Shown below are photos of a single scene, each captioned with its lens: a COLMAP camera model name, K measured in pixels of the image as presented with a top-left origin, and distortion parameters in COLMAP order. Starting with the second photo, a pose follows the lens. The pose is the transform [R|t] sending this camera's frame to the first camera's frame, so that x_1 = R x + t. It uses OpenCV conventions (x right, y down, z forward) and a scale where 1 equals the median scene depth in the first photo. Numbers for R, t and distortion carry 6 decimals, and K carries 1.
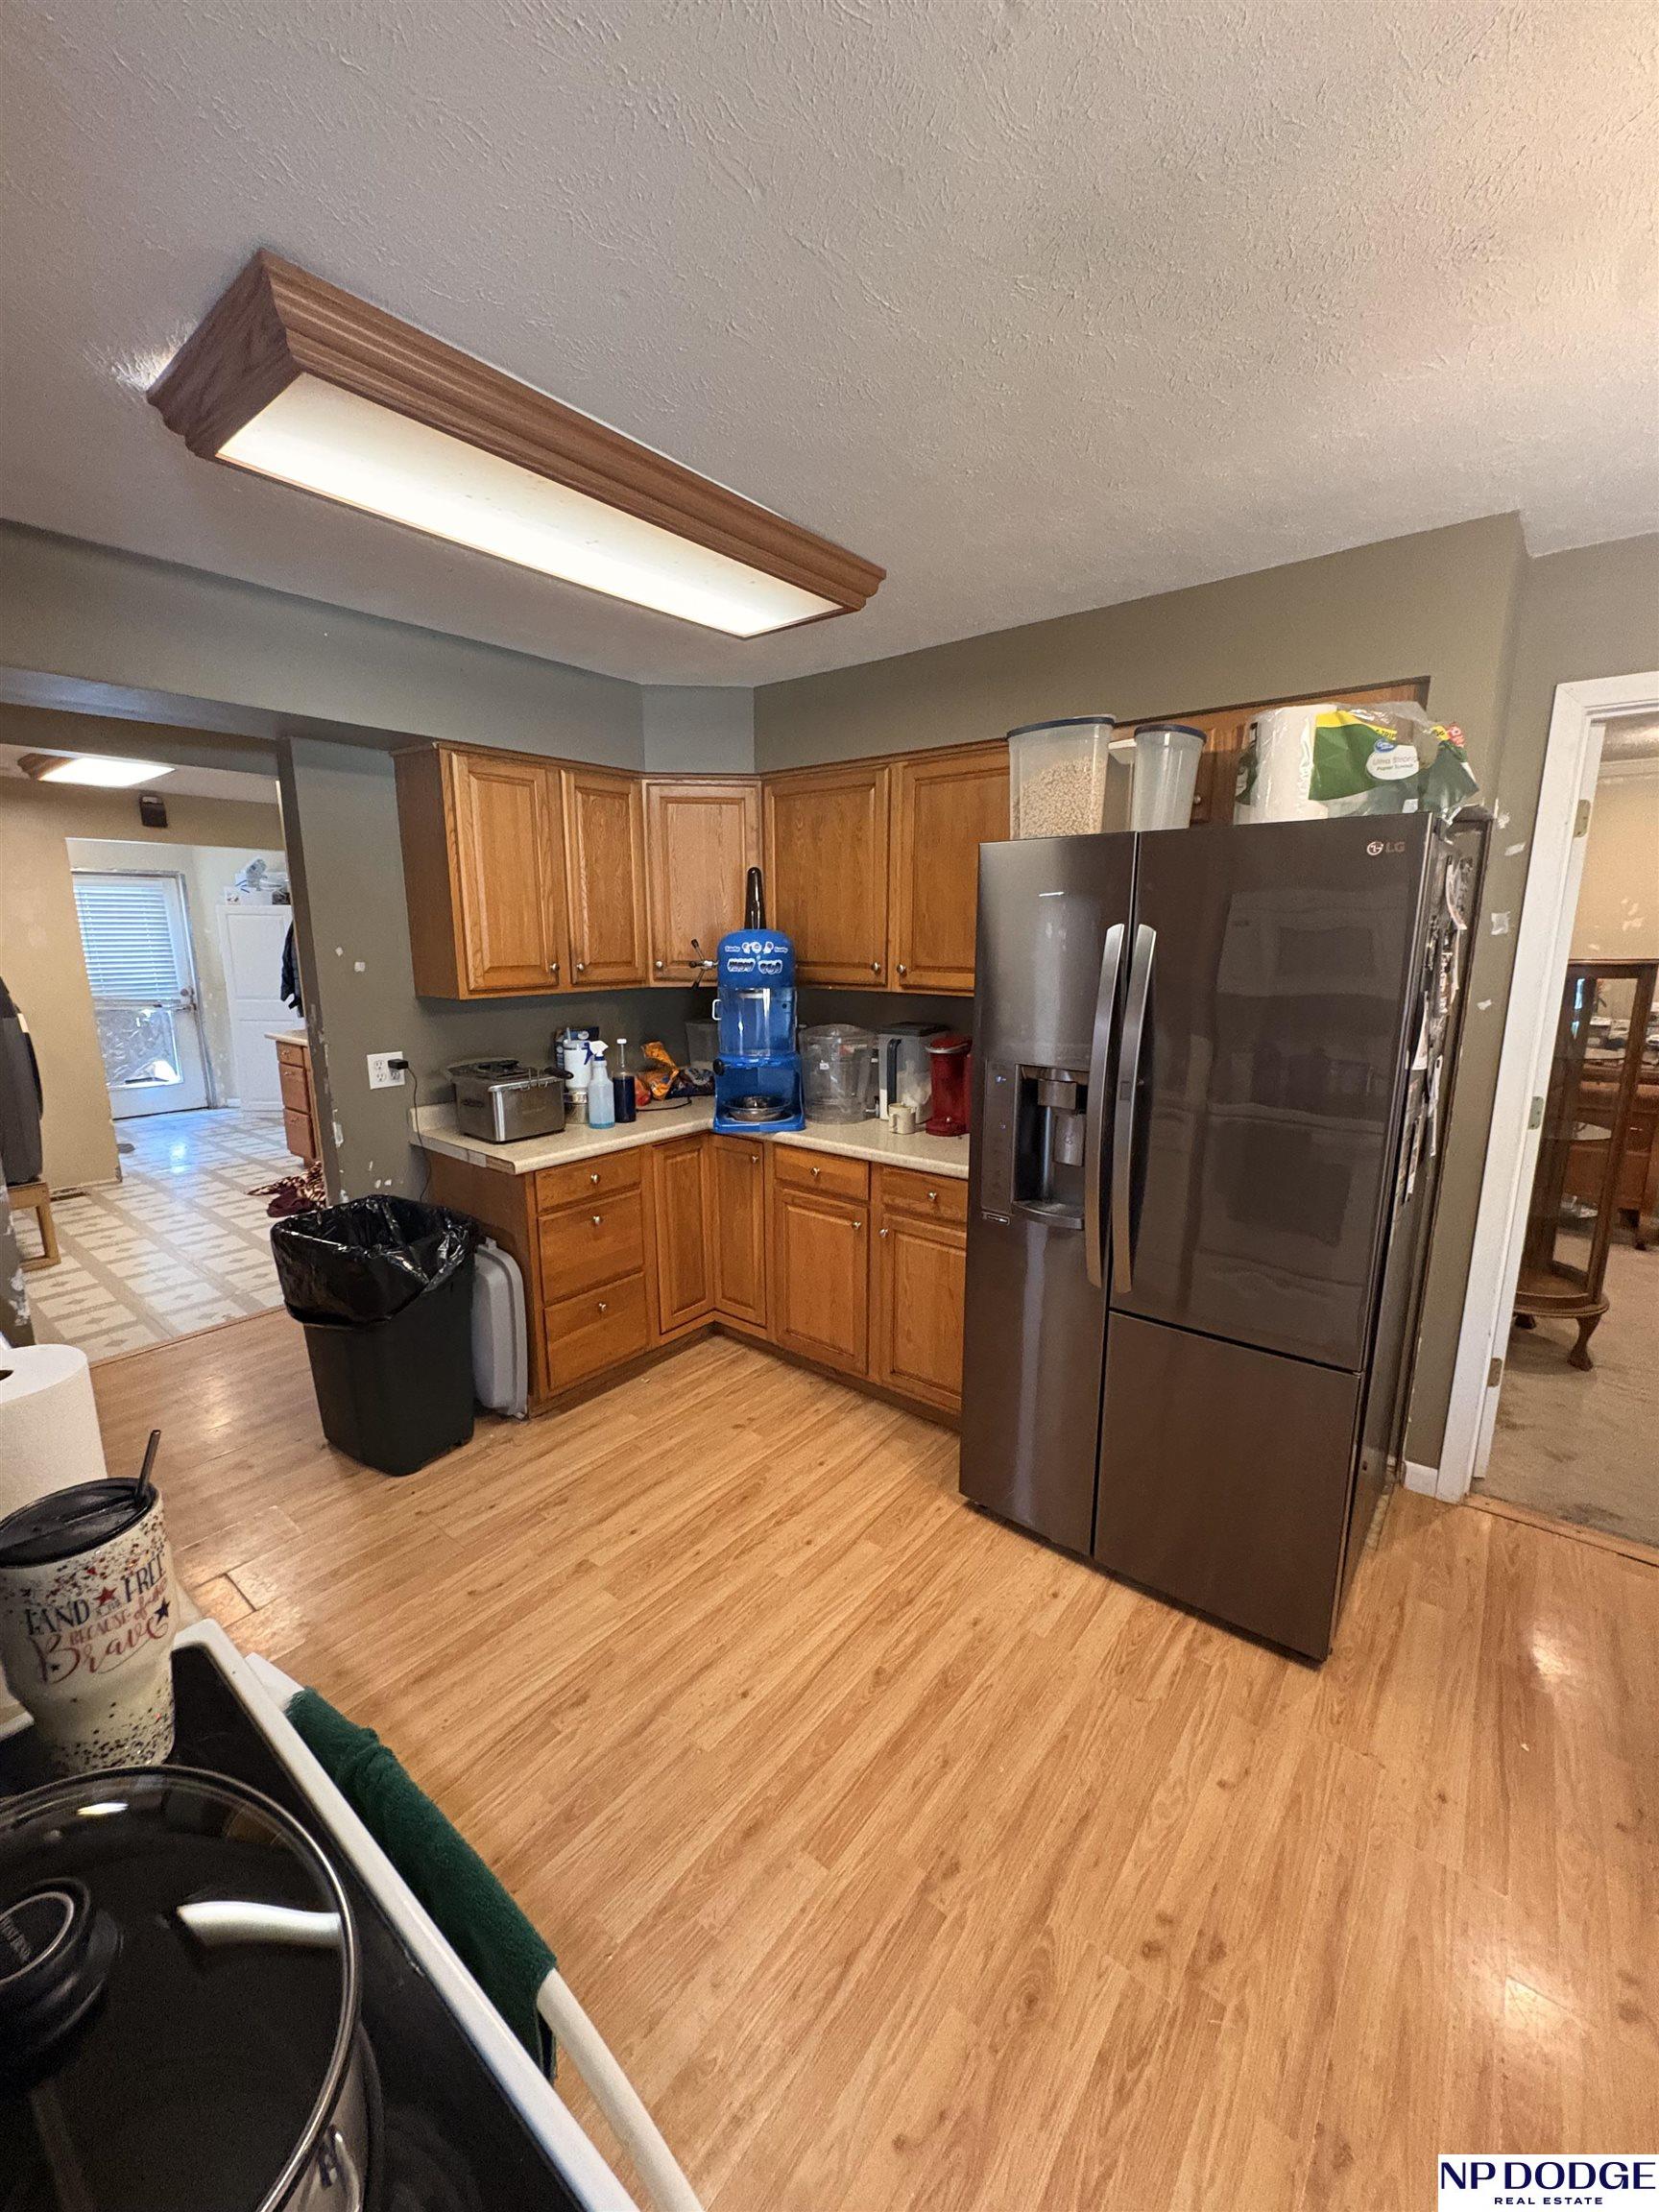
lens RADIAL K [[879.3, 0, 829.5], [0, 879.3, 1106.0], [0, 0, 1]] dist [-0.000009, -0.000006]
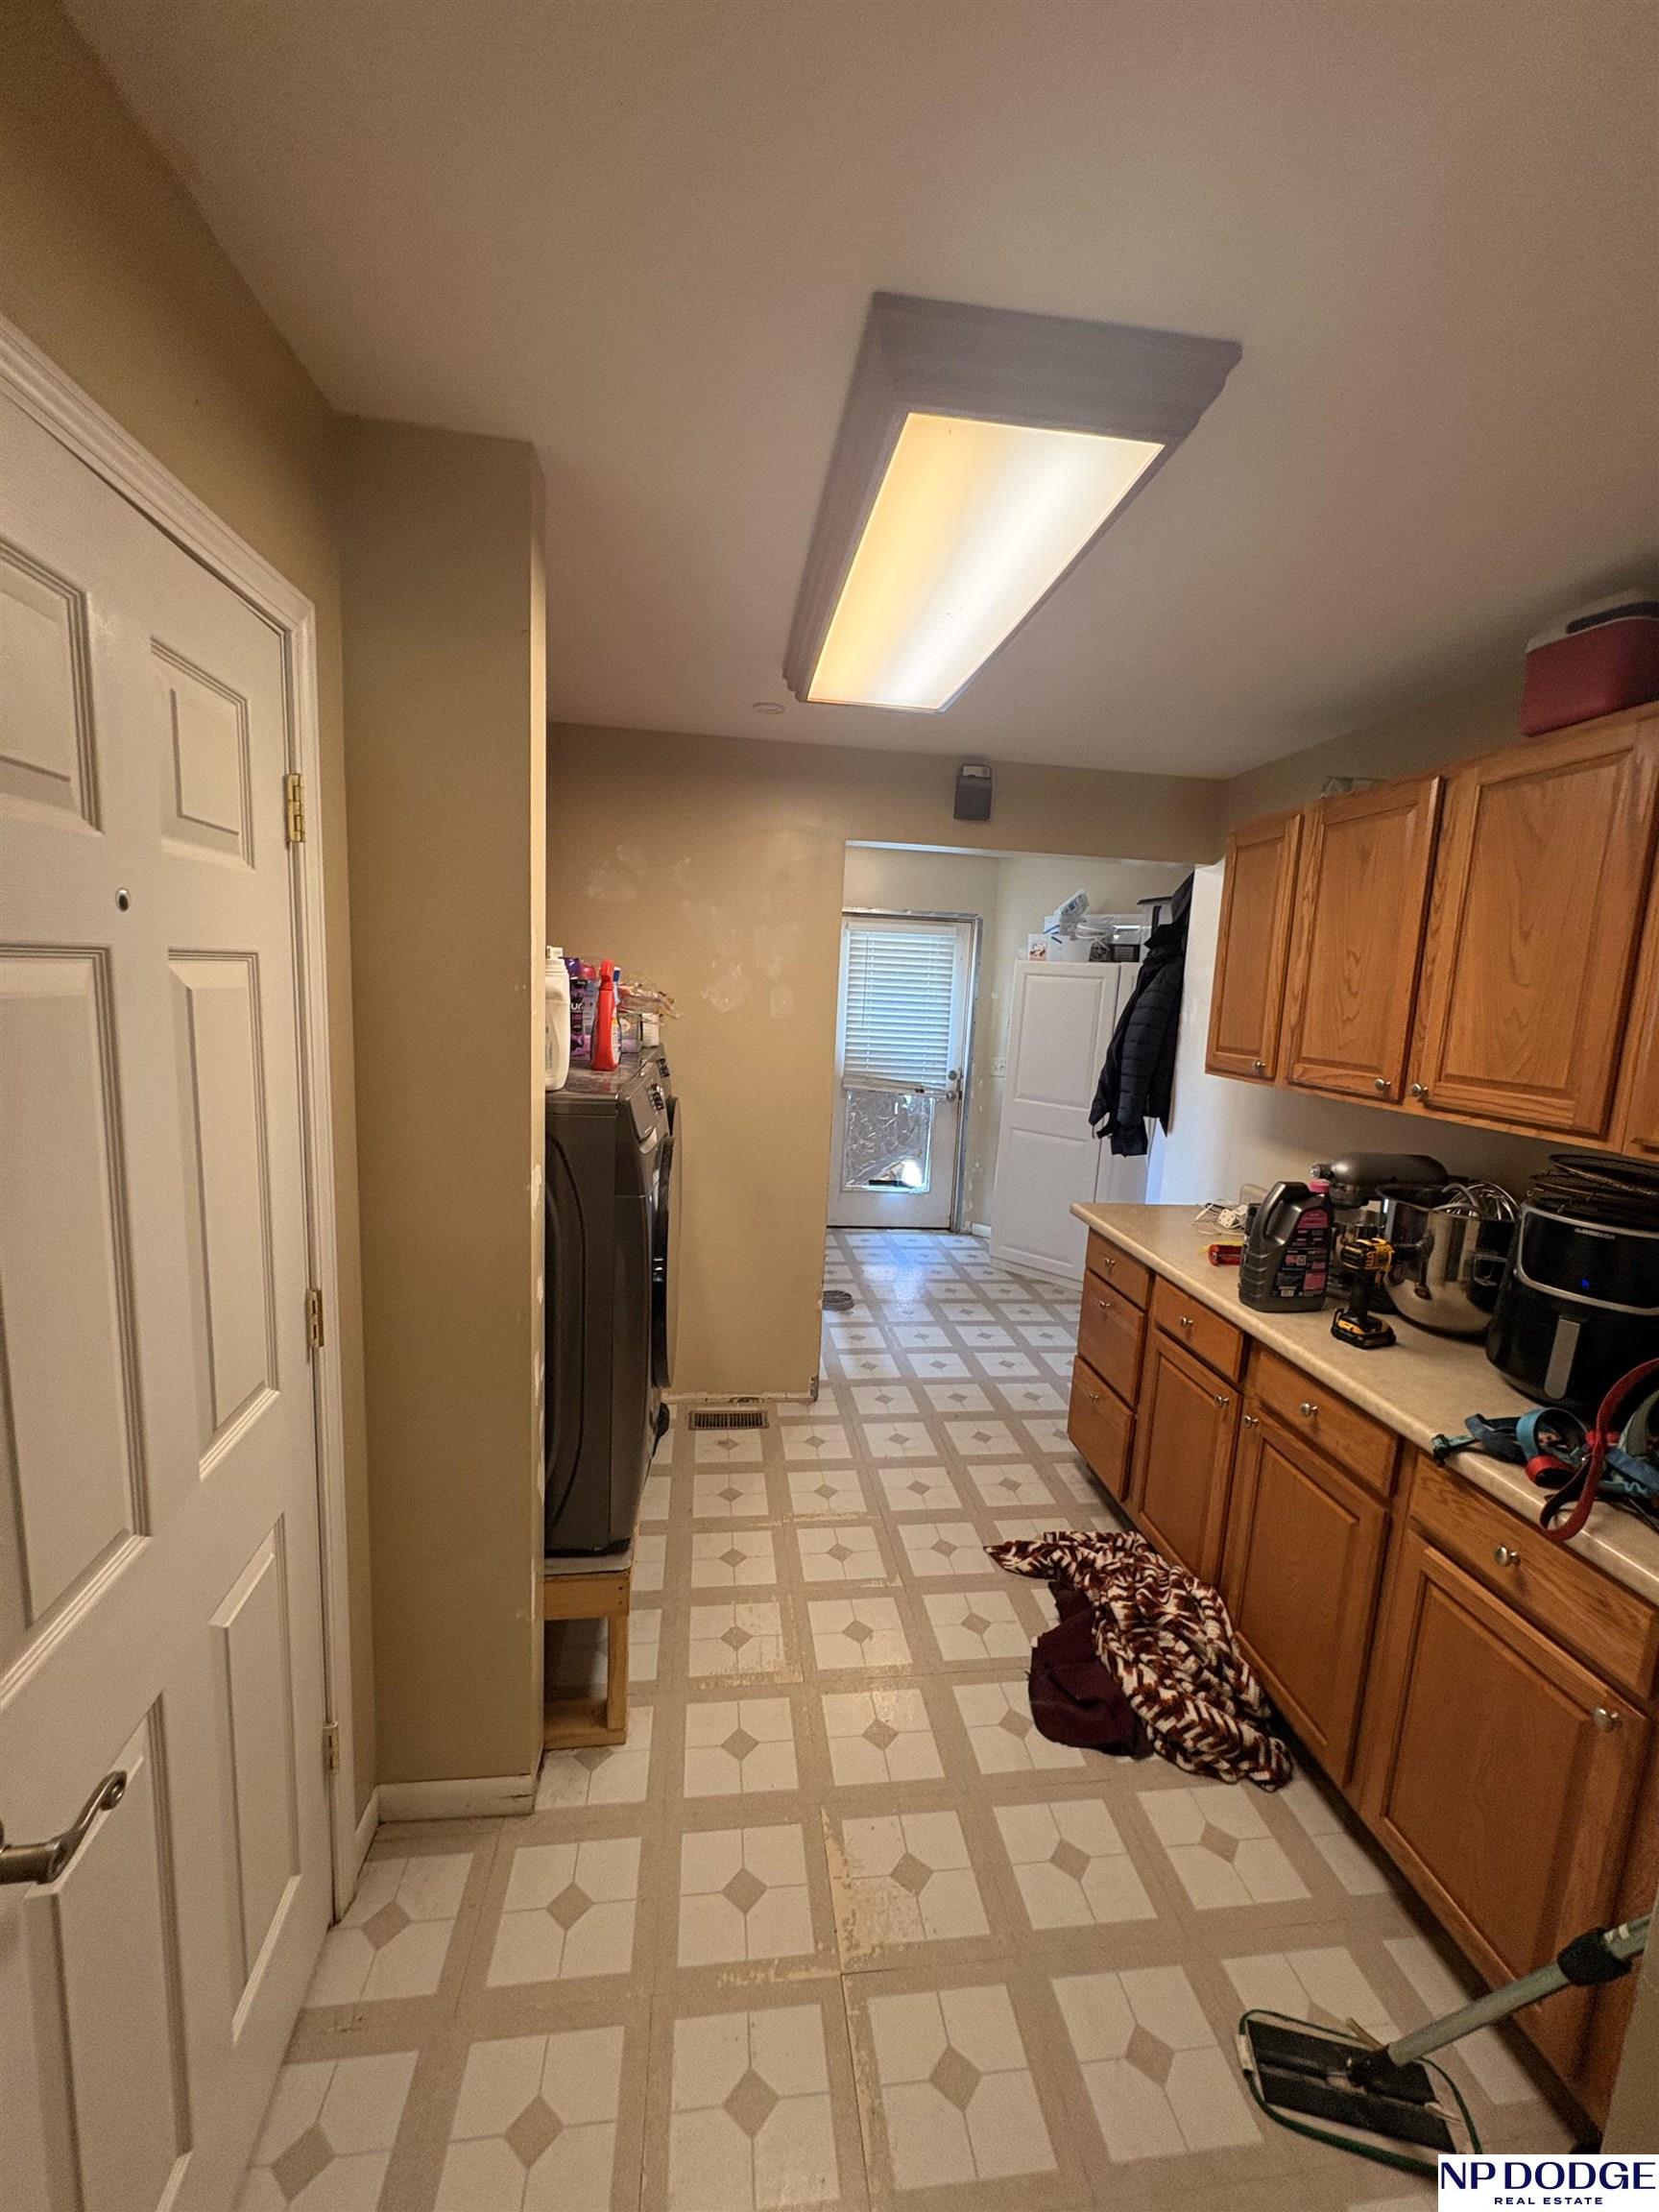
lens RADIAL K [[879.3, 0, 829.5], [0, 879.3, 1106.0], [0, 0, 1]] dist [-0.000009, -0.000006]
pose [[0.720993, 0.136421, -0.679381, -0.354616], [-0.185955, 0.982558, -0.000045, -0.099462], [0.667526, 0.126366, 0.733785, 0.458354]]
